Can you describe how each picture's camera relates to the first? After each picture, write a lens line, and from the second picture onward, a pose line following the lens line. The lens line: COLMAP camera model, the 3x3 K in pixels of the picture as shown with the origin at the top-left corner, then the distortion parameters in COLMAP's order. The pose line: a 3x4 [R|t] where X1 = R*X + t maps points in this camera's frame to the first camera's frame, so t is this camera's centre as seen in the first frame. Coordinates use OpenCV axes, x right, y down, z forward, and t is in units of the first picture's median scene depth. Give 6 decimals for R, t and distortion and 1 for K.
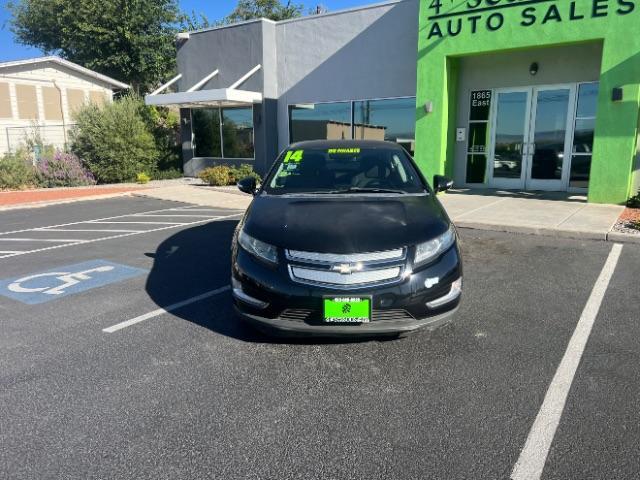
lens RADIAL K [[482.6, 0, 321.9], [0, 482.6, 241.5], [0, 0, 1]] dist [0.062880, -0.069061]
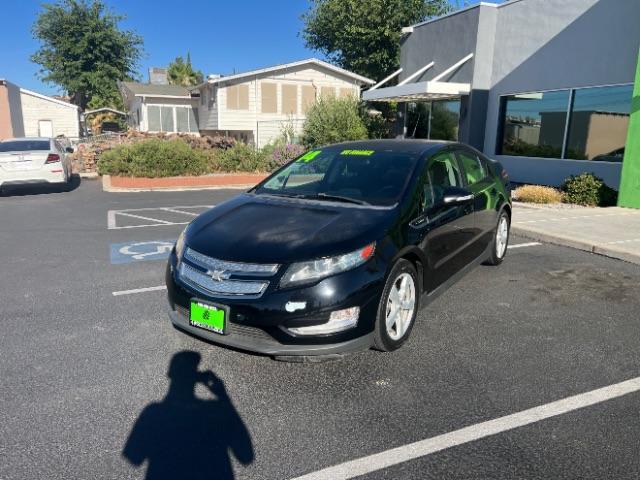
lens RADIAL K [[482.6, 0, 316.5], [0, 482.6, 239.6], [0, 0, 1]] dist [0.062880, -0.069061]
pose [[0.842796, 0.130923, -0.522067, 0.214508], [-0.123884, 0.991108, 0.048558, -0.026047], [0.523782, 0.023751, 0.851521, 0.079750]]
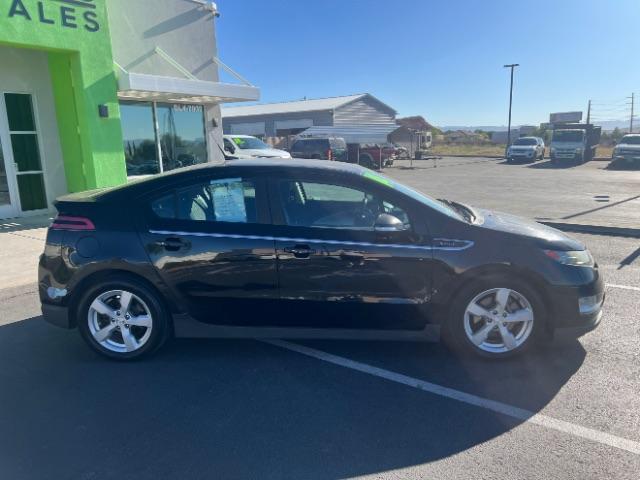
lens RADIAL K [[482.6, 0, 323.0], [0, 482.6, 240.3], [0, 0, 1]] dist [0.062880, -0.069061]
pose [[0.019290, -0.190060, 0.981583, -0.353569], [0.229070, 0.956491, 0.180699, -0.100505], [-0.973219, 0.221365, 0.061988, 0.452930]]
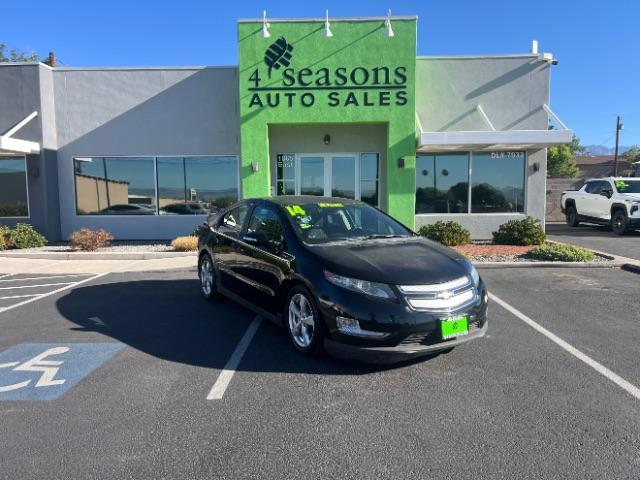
lens RADIAL K [[482.6, 0, 314.9], [0, 482.6, 242.7], [0, 0, 1]] dist [0.062880, -0.069061]
pose [[0.839411, -0.054112, 0.540796, -0.270561], [0.112869, 0.990694, -0.076065, -0.006469], [-0.531647, 0.124889, 0.837707, 0.029290]]
